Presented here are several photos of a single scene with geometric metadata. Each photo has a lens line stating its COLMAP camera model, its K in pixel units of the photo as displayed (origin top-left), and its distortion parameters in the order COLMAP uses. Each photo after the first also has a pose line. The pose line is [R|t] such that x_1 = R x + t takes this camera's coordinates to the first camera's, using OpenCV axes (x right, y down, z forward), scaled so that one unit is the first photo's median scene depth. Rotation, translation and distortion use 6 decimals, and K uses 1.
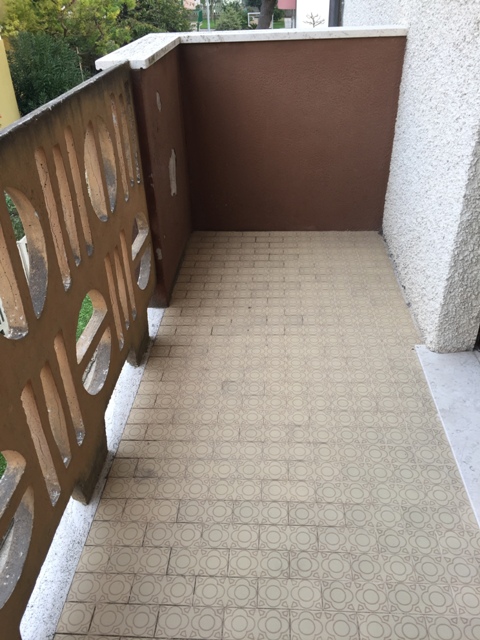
lens RADIAL K [[550.1, 0, 242.5], [0, 550.1, 325.0], [0, 0, 1]] dist [0.095797, -0.135369]
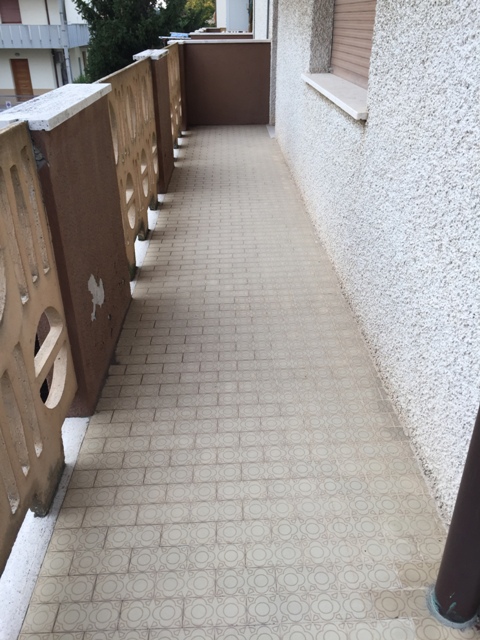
lens RADIAL K [[550.1, 0, 242.5], [0, 550.1, 325.0], [0, 0, 1]] dist [0.095797, -0.135369]
pose [[0.996015, -0.019026, 0.087132, -0.005982], [0.024224, 0.997965, -0.058990, 0.058118], [-0.085833, 0.060865, 0.994449, -0.091014]]
